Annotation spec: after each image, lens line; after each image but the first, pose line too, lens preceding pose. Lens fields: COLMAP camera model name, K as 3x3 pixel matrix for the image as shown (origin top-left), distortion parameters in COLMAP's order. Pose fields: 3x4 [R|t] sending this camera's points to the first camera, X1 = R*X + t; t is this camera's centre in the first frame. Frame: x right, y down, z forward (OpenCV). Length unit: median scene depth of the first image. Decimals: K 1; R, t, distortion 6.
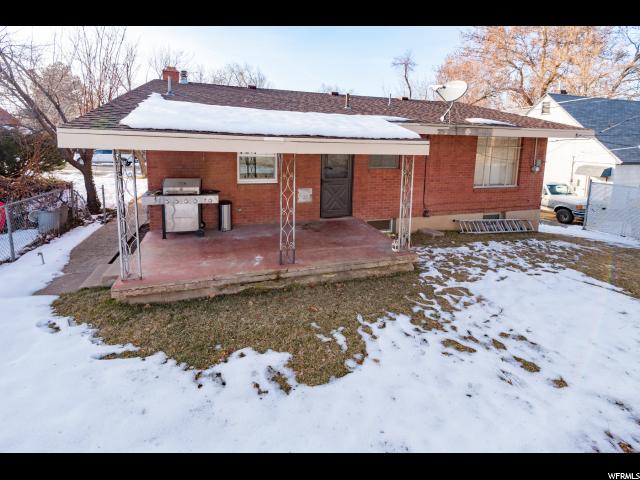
lens RADIAL K [[294.1, 0, 327.7], [0, 294.1, 187.2], [0, 0, 1]] dist [0.015961, -0.001784]
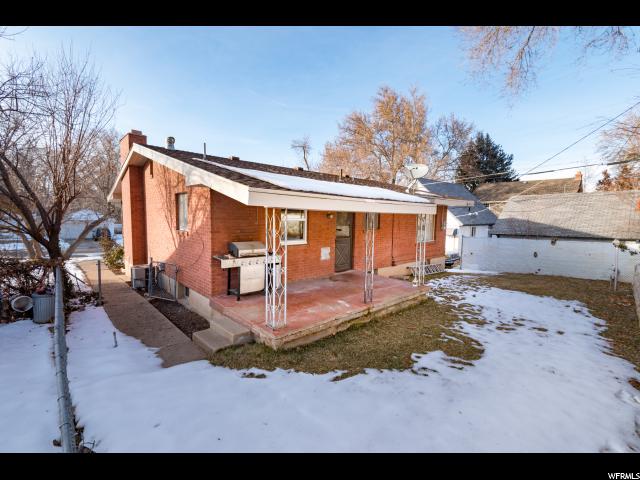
lens RADIAL K [[294.1, 0, 293.7], [0, 294.1, 247.7], [0, 0, 1]] dist [0.015961, -0.001784]
pose [[0.913092, -0.057229, 0.403717, -0.987696], [0.080566, 0.995904, -0.041043, 0.062514], [-0.399714, 0.070002, 0.913963, -0.025870]]
